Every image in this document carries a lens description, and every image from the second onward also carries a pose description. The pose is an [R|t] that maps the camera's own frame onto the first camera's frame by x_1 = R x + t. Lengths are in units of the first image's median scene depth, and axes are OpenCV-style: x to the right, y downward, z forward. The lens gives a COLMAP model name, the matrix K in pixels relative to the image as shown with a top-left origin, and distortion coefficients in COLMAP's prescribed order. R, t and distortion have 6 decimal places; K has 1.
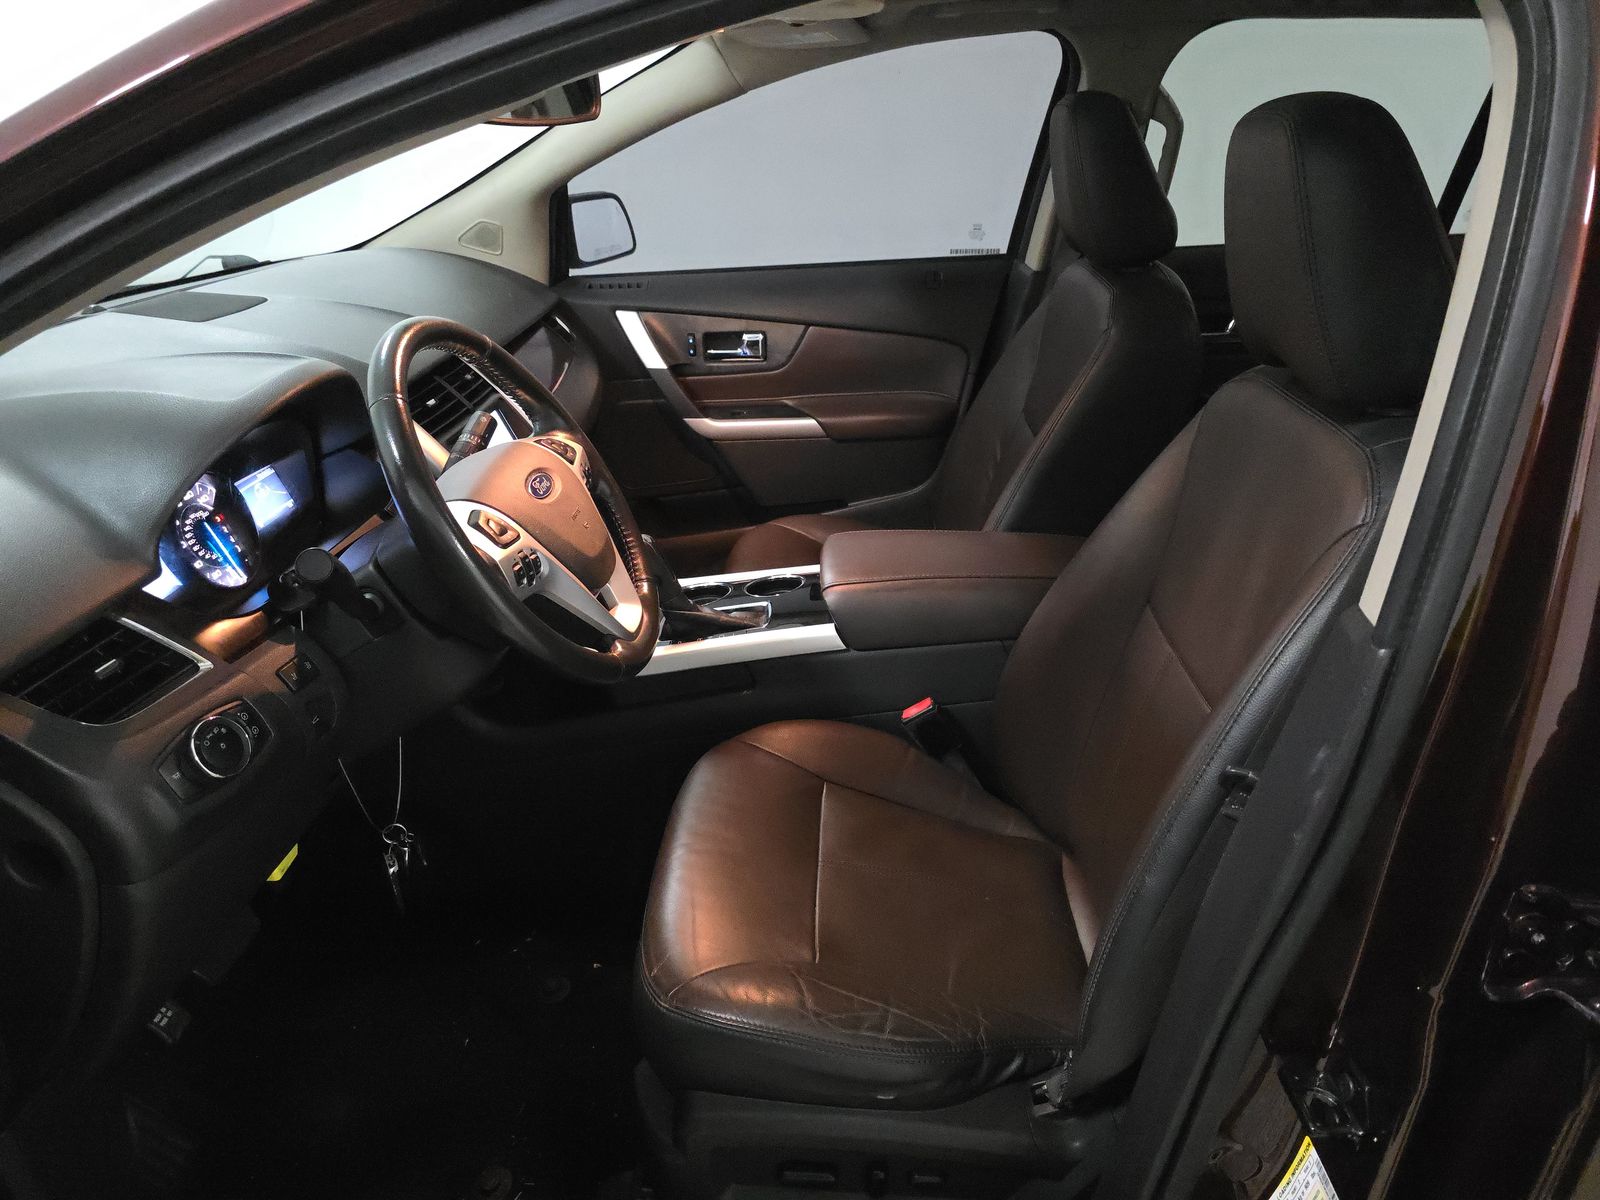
lens RADIAL K [[1048.5, 0, 833.5], [0, 1048.5, 595.1], [0, 0, 1]] dist [0.063058, -0.066984]
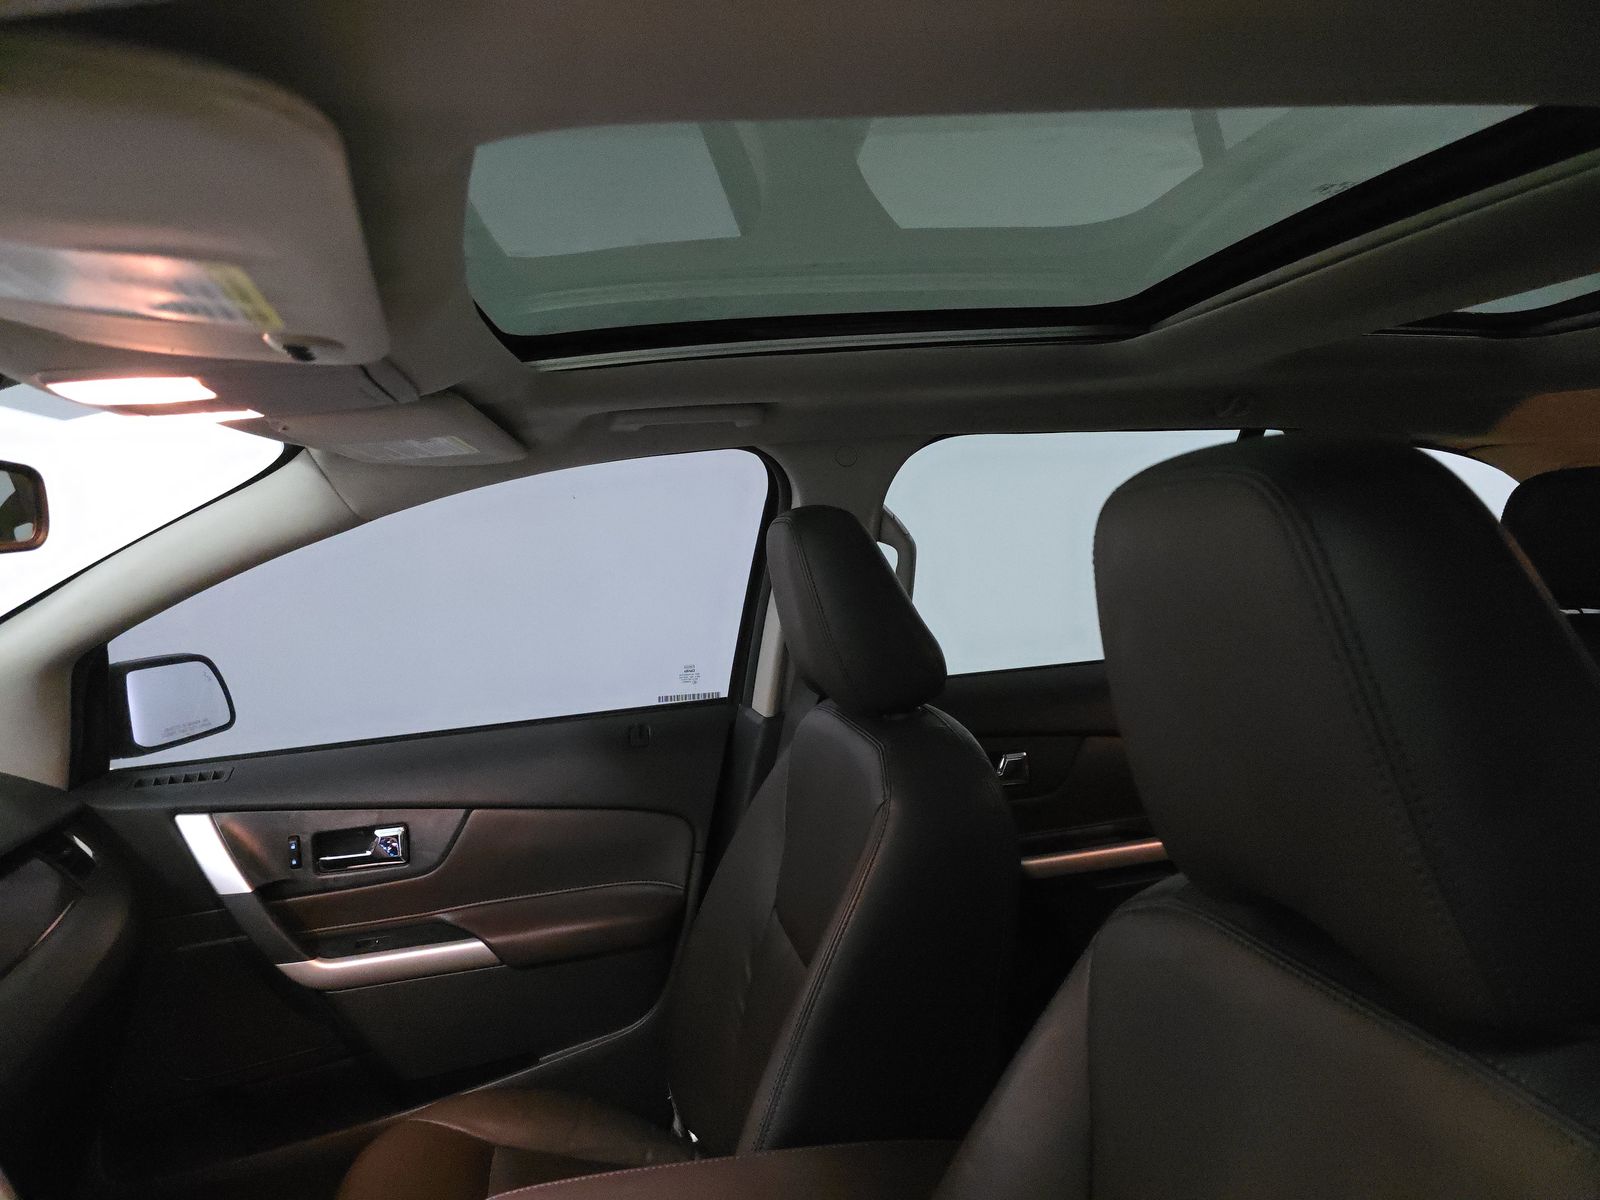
lens RADIAL K [[1104.9, 0, 800.0], [0, 1104.9, 600.0], [0, 0, 1]] dist [-0.030538, -0.002824]
pose [[0.973762, -0.044793, 0.223115, 0.035616], [0.126354, 0.921842, -0.366390, -0.083650], [-0.189265, 0.384968, 0.903315, 0.219528]]
